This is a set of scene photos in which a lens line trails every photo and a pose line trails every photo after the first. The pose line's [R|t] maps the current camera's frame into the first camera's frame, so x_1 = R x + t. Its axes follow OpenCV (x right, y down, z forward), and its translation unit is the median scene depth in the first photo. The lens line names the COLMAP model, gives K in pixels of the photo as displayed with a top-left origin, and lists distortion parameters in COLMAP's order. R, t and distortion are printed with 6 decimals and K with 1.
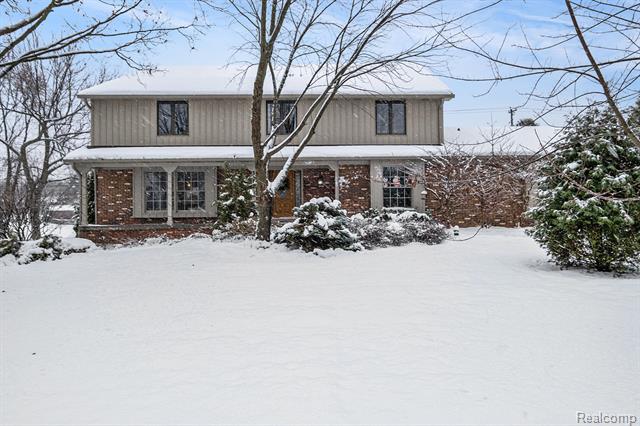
lens RADIAL K [[479.2, 0, 320.0], [0, 479.2, 212.3], [0, 0, 1]] dist [-0.016160, -0.002815]
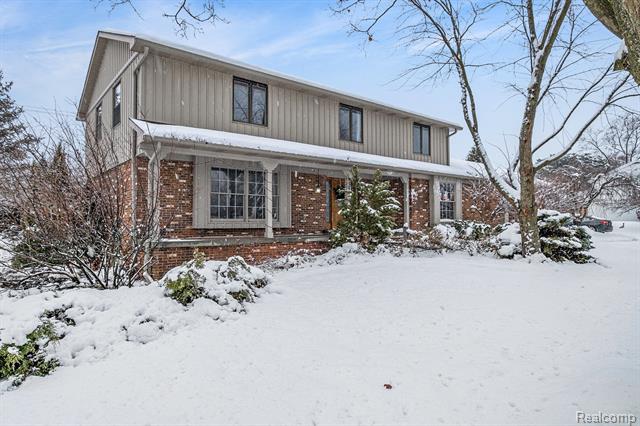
lens RADIAL K [[387.3, 0, 320.0], [0, 387.3, 215.5], [0, 0, 1]] dist [0.006482, 0.000147]
pose [[0.813061, 0.019572, 0.581850, -0.612029], [-0.007784, 0.999711, -0.022749, 0.004361], [-0.582127, 0.013967, 0.812978, 0.430166]]
